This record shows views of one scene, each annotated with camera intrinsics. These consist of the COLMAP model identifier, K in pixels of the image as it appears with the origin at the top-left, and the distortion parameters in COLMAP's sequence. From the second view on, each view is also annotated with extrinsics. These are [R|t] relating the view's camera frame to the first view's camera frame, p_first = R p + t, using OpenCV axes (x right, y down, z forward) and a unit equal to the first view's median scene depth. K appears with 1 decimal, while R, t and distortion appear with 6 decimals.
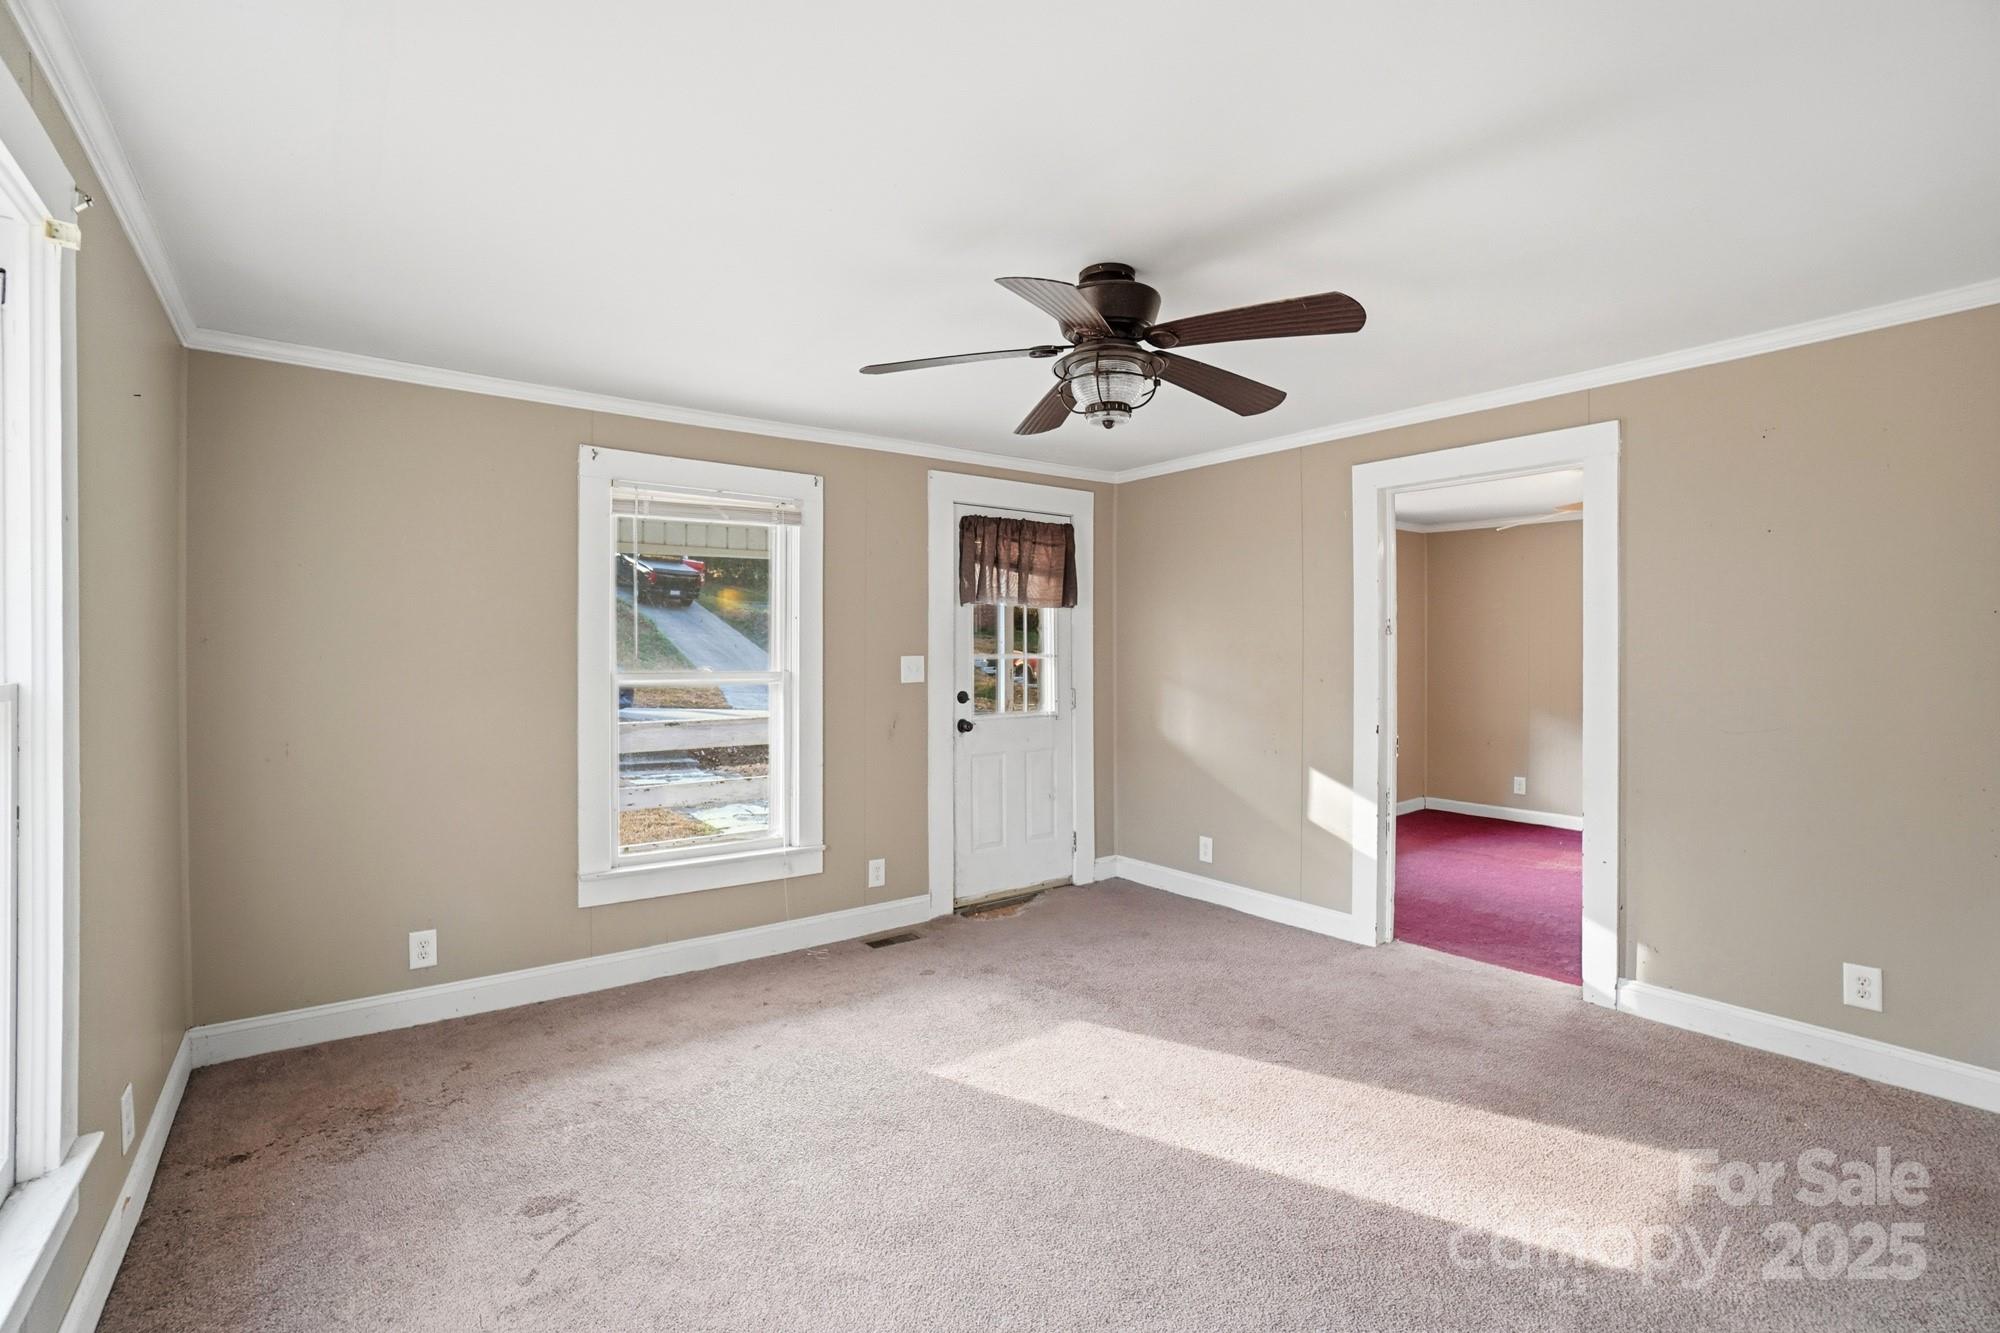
lens RADIAL K [[906.3, 0, 1006.0], [0, 906.3, 671.9], [0, 0, 1]] dist [-0.025658, 0.002548]
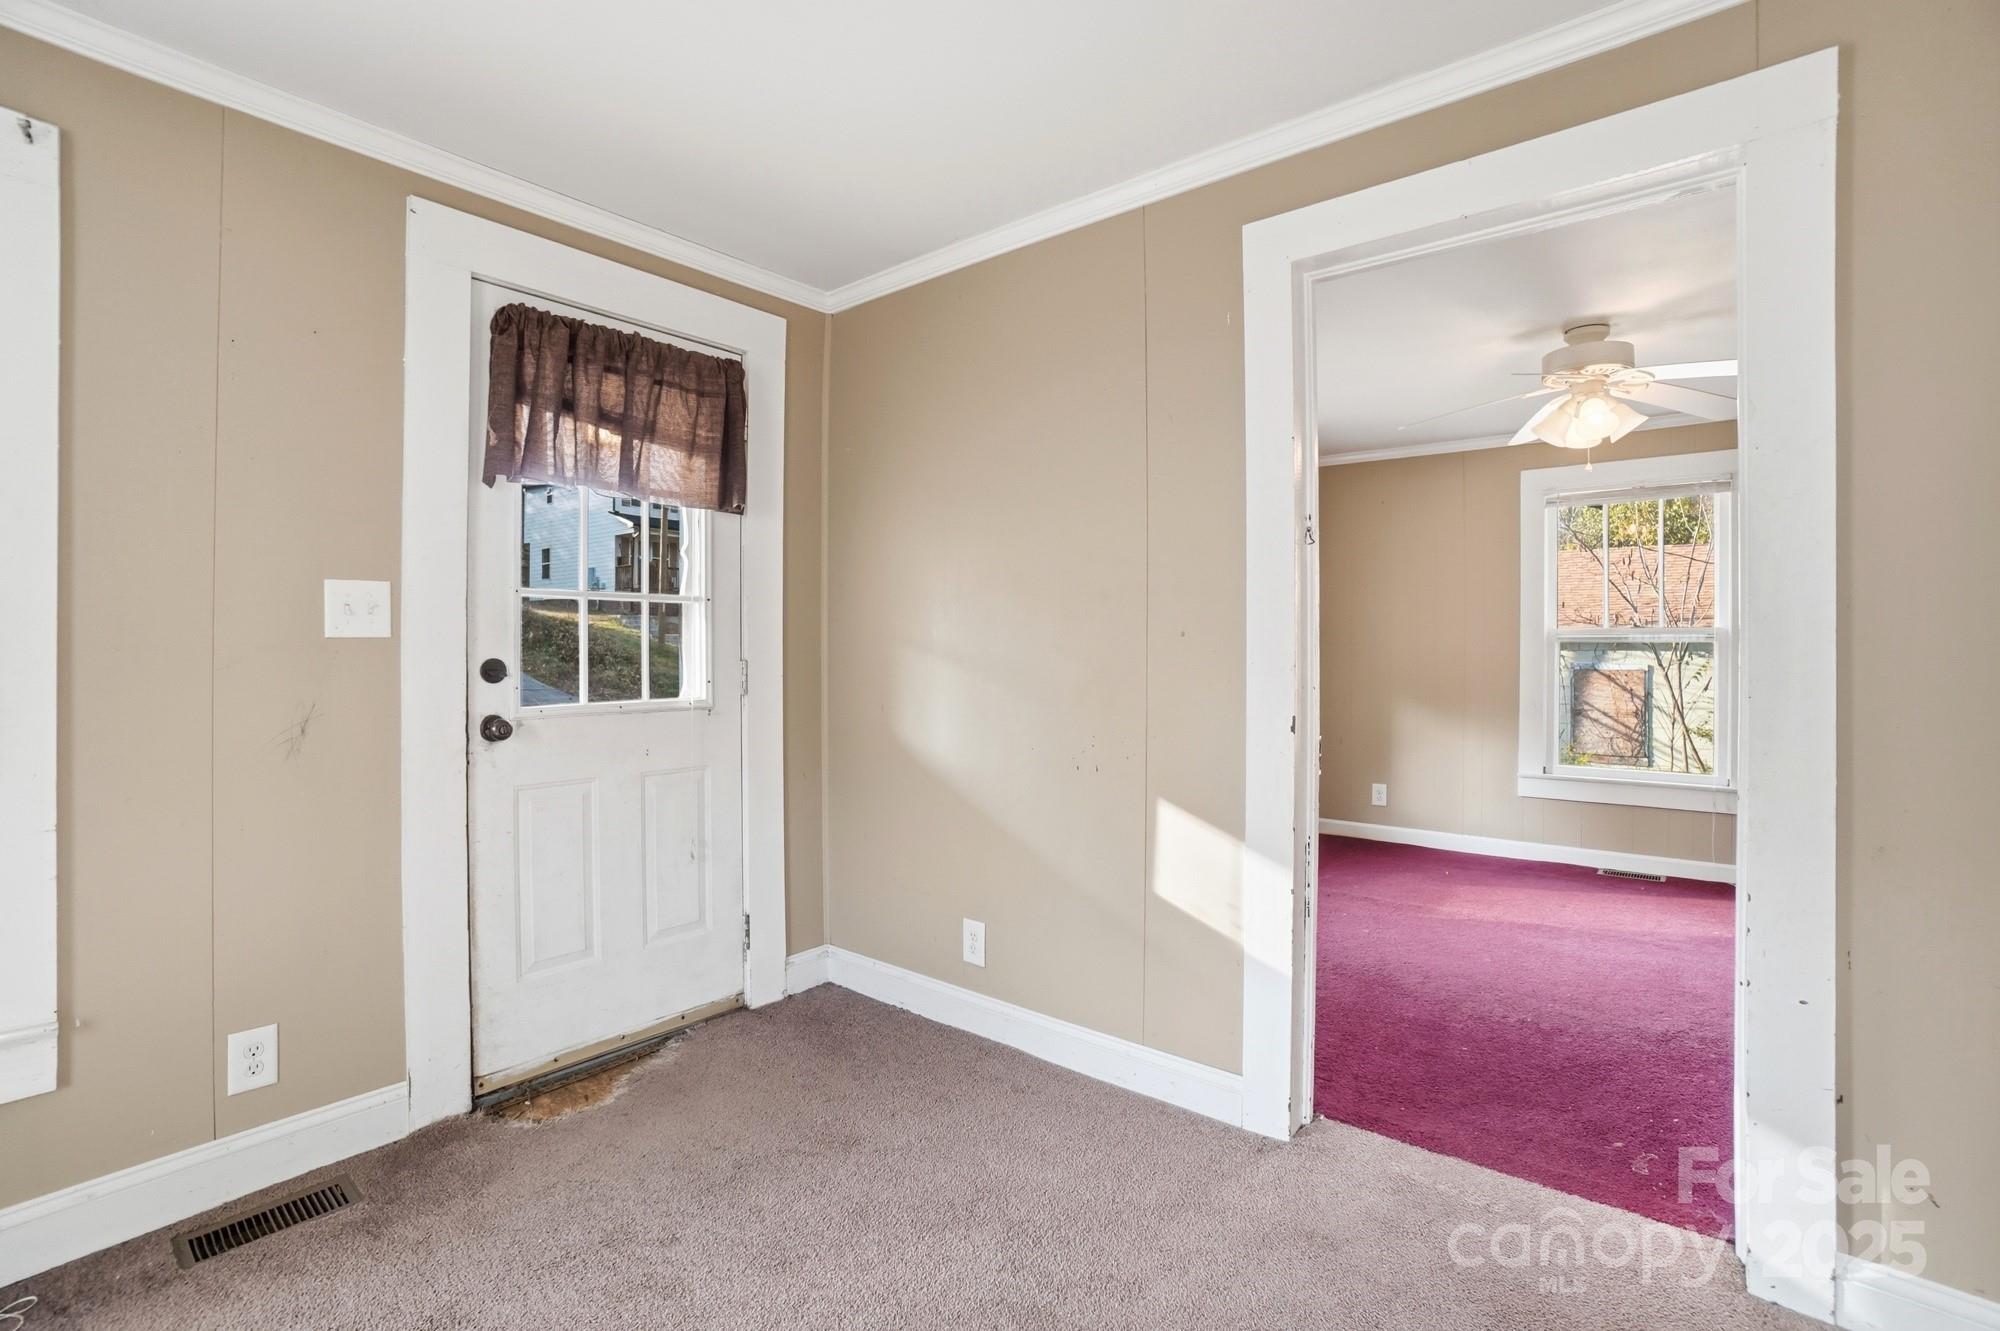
lens RADIAL K [[906.3, 0, 1013.8], [0, 906.3, 657.5], [0, 0, 1]] dist [-0.025658, 0.002548]
pose [[0.970750, 0.003533, 0.240066, 0.111524], [-0.000042, 0.999894, -0.014543, 0.027912], [-0.240092, 0.014108, 0.970648, 0.454545]]
